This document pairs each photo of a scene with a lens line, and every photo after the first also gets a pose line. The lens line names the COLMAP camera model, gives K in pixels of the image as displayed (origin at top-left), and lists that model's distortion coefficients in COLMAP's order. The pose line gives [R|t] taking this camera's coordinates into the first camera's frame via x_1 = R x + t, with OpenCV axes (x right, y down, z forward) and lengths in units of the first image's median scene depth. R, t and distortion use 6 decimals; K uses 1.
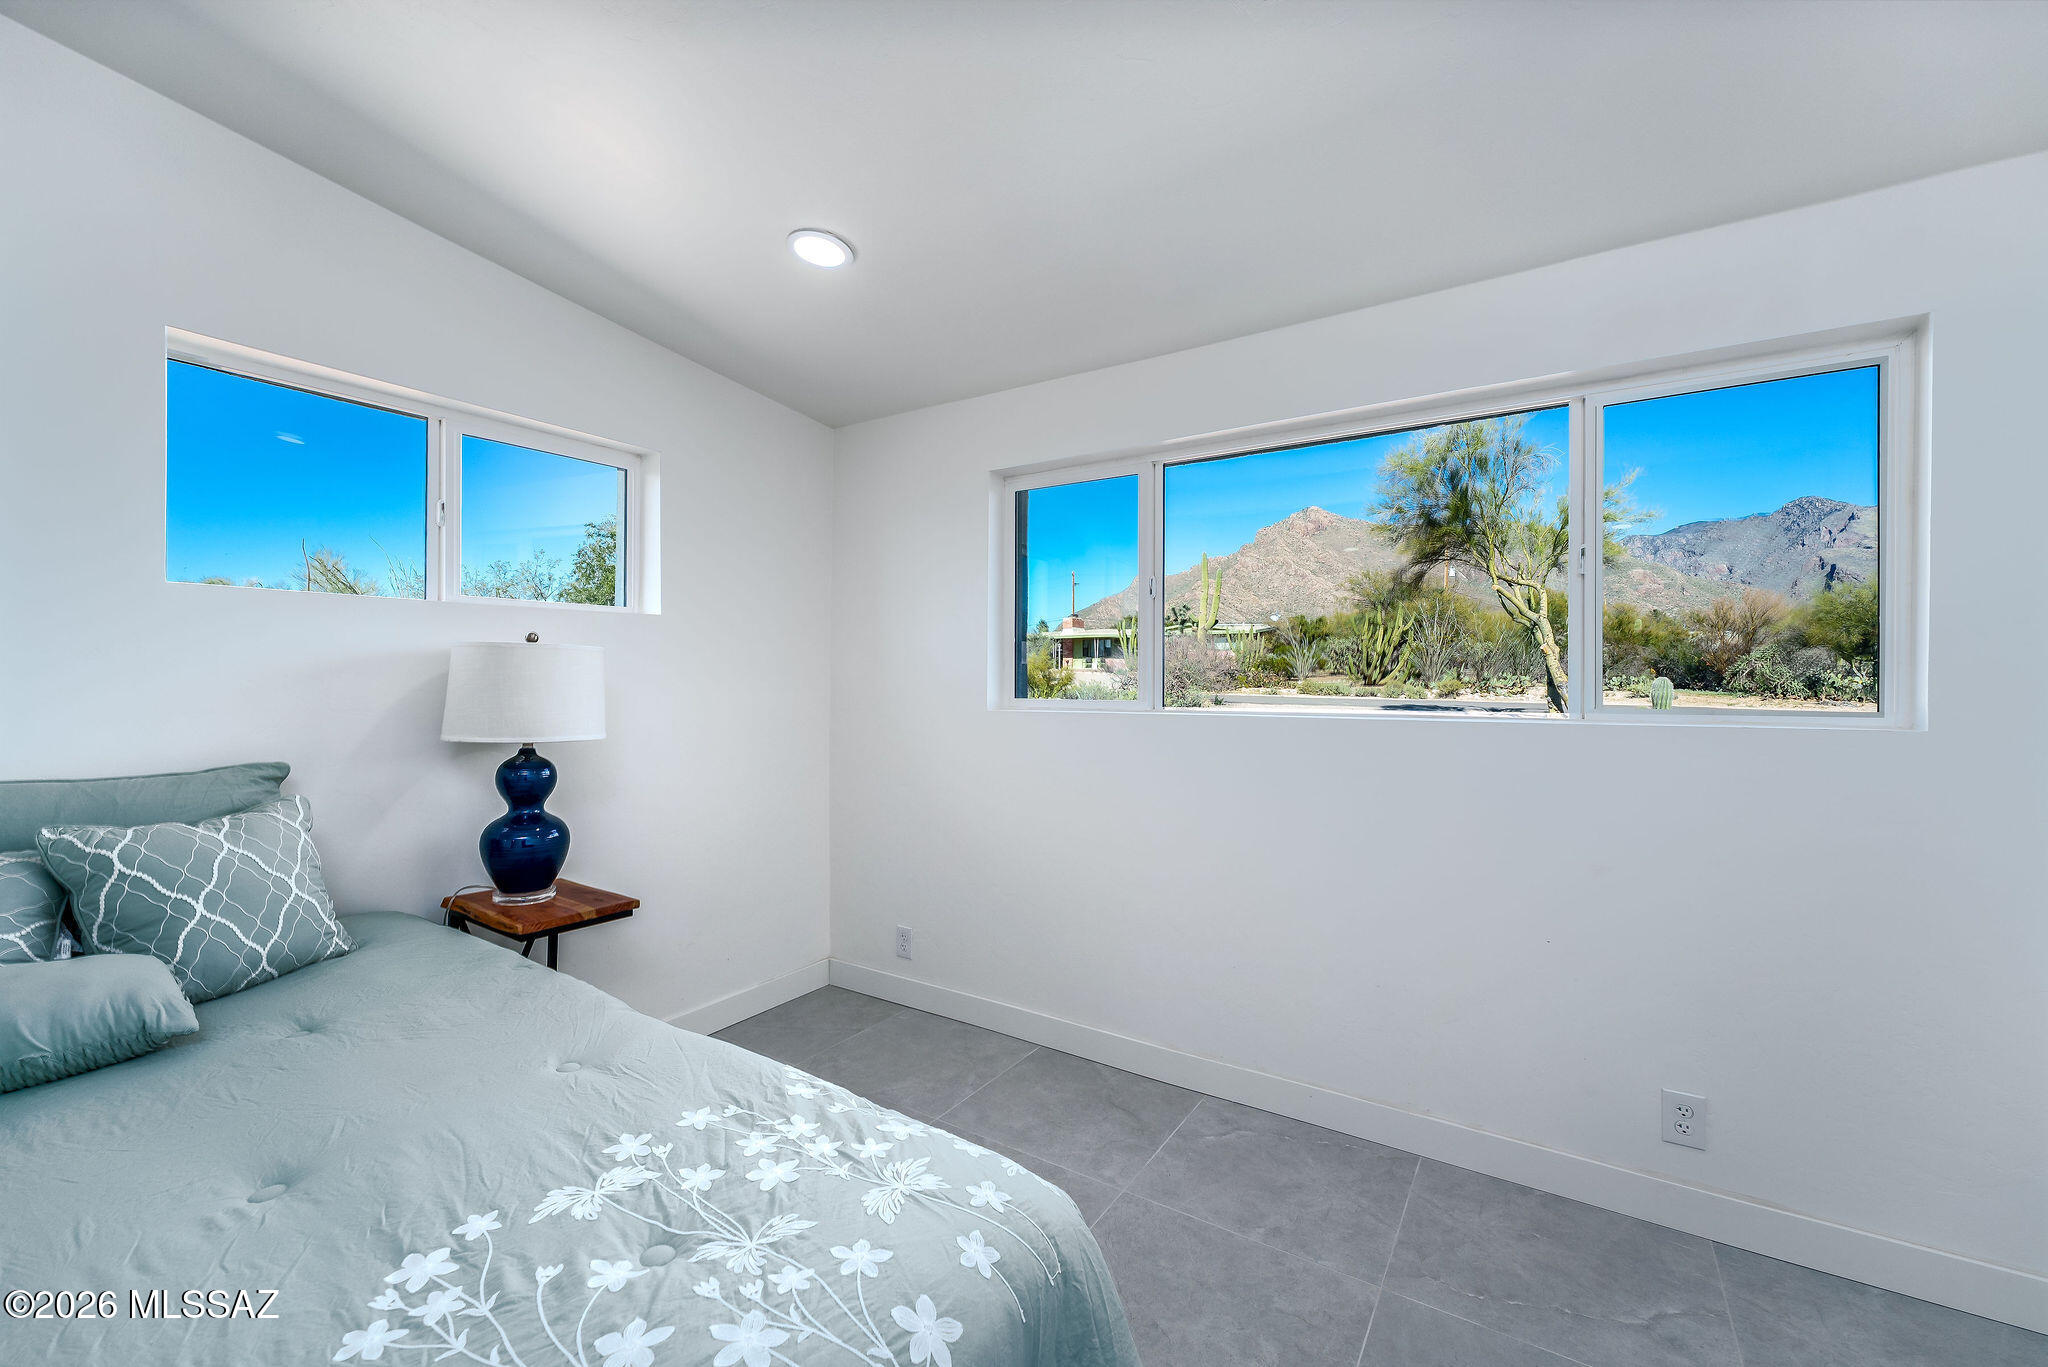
lens RADIAL K [[826.0, 0, 1023.6], [0, 826.0, 682.0], [0, 0, 1]] dist [0.002831, -0.000137]
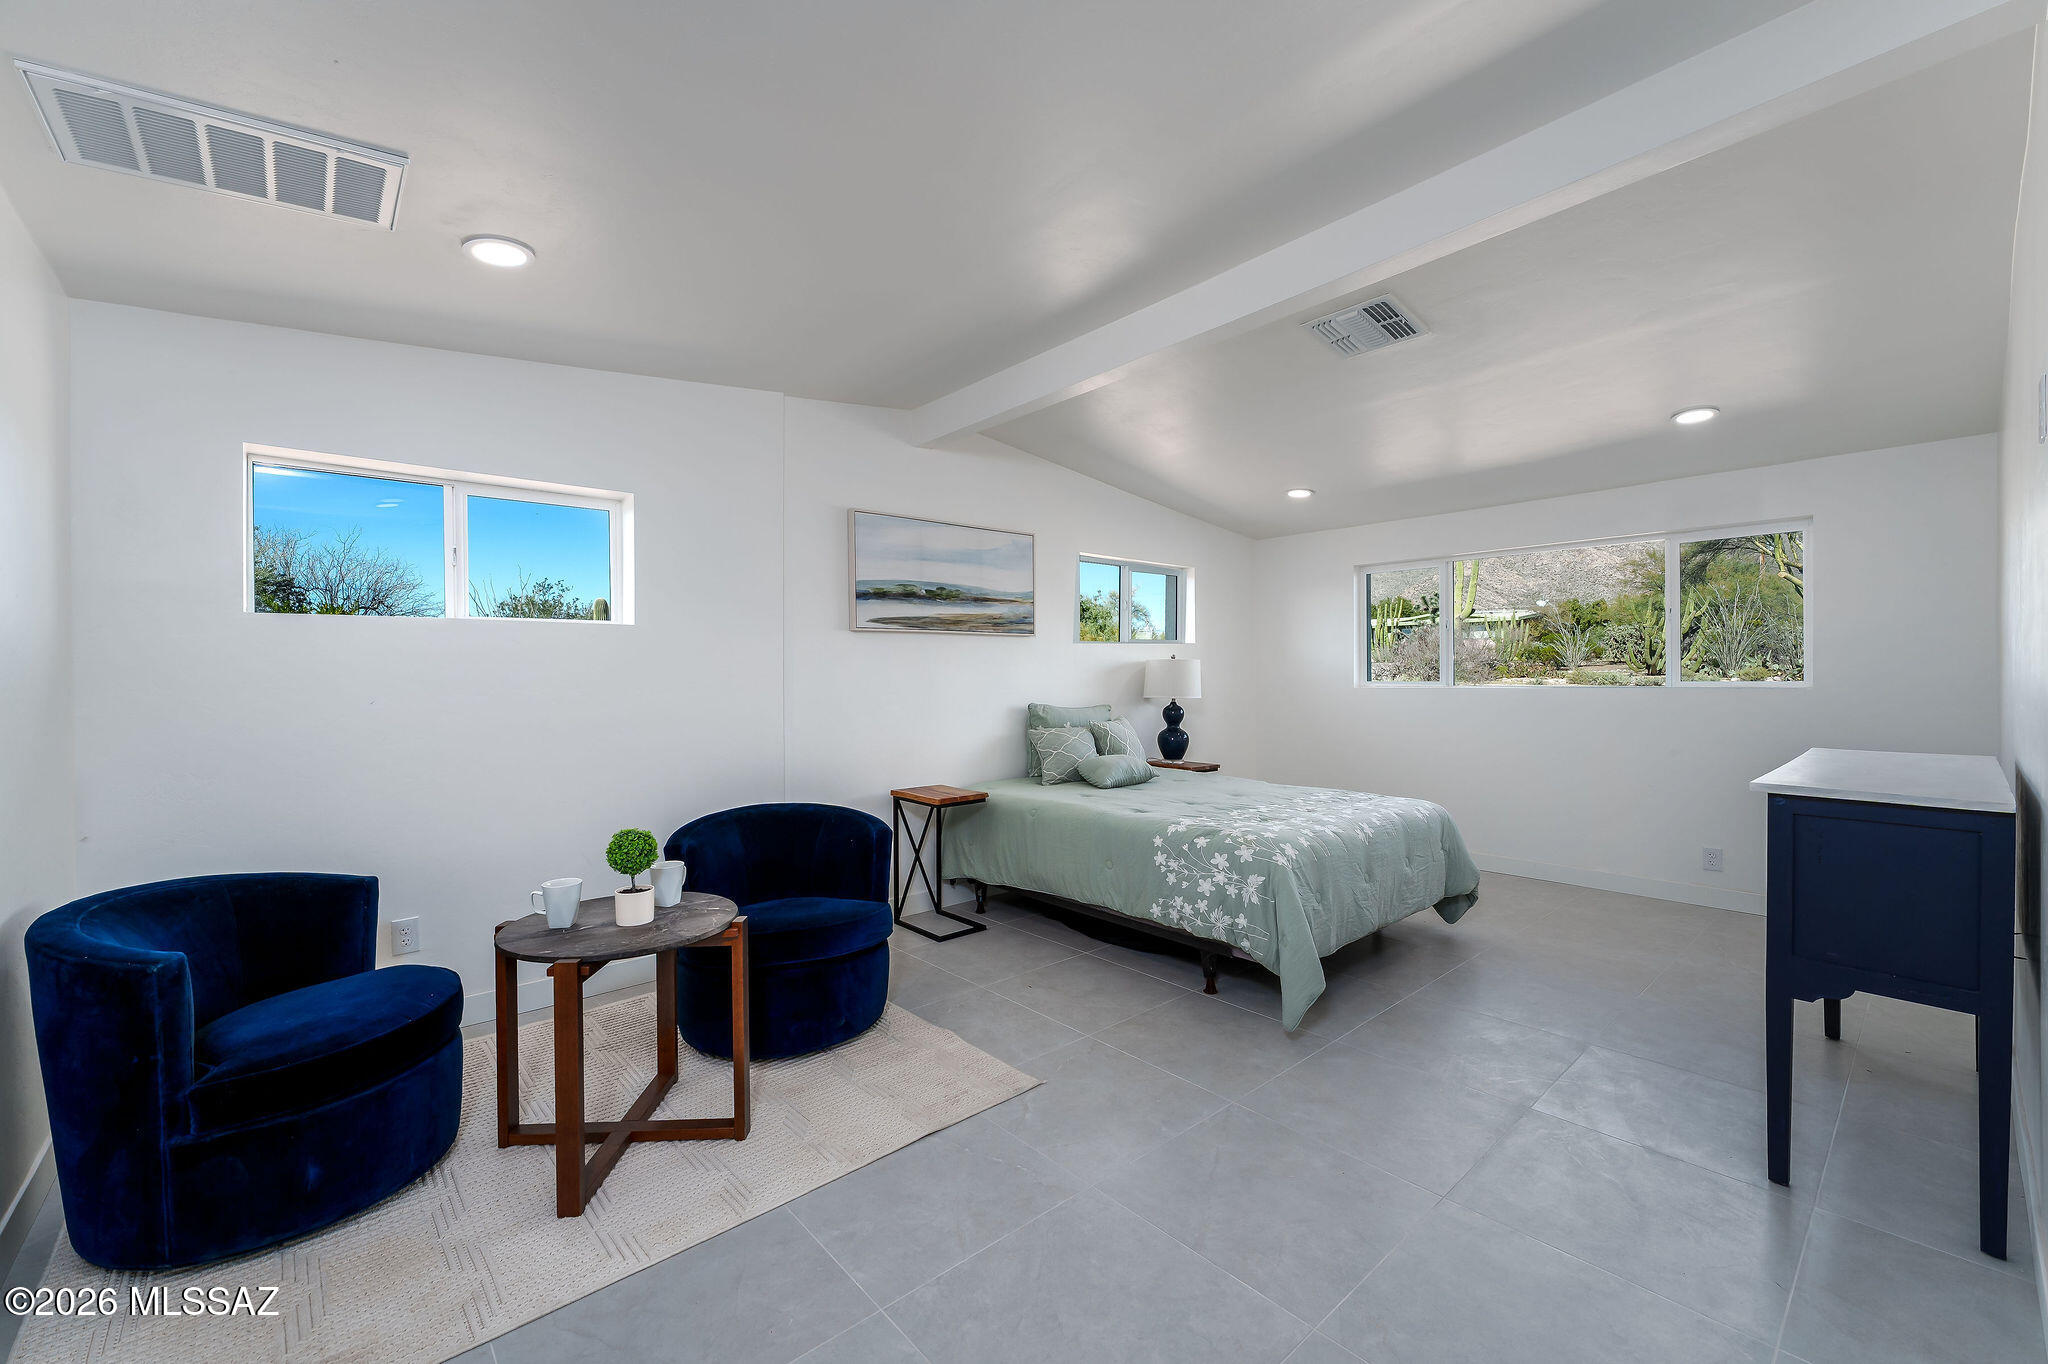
lens RADIAL K [[826.0, 0, 1015.1], [0, 826.0, 672.4], [0, 0, 1]] dist [0.002831, -0.000137]
pose [[0.962427, -0.005678, -0.271480, -0.028806], [0.005270, 0.999984, -0.002234, -0.000360], [0.271488, 0.000719, 0.962442, -0.111491]]
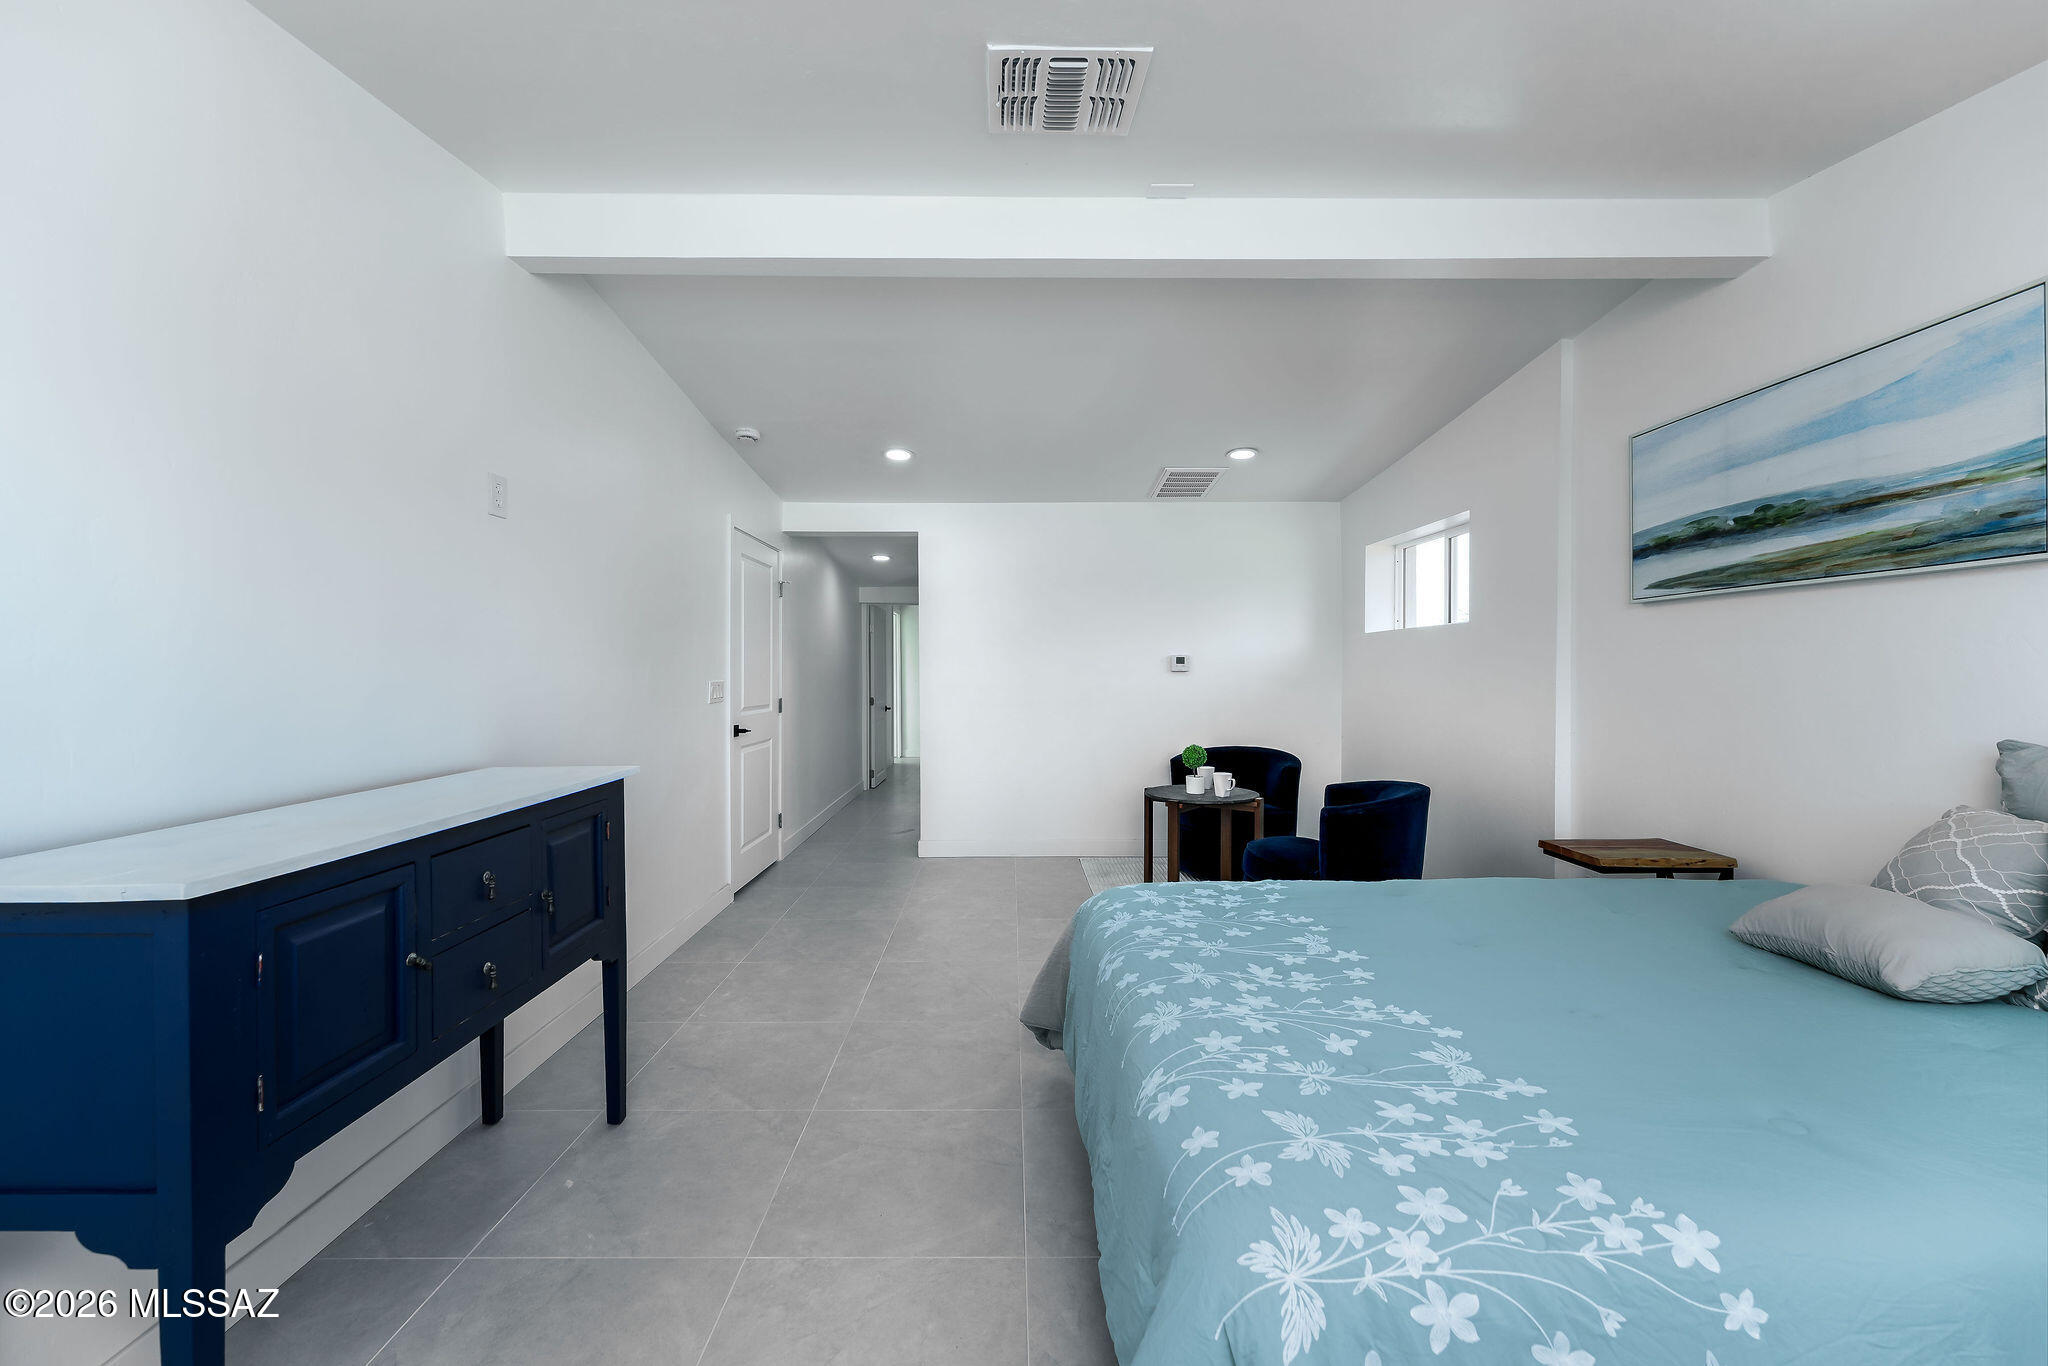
lens RADIAL K [[826.0, 0, 1022.6], [0, 826.0, 678.3], [0, 0, 1]] dist [0.002831, -0.000137]
pose [[-0.826981, 0.004471, -0.562212, 0.024173], [-0.003278, 0.999913, 0.012774, 0.000123], [0.562221, 0.012407, -0.826894, 0.053728]]
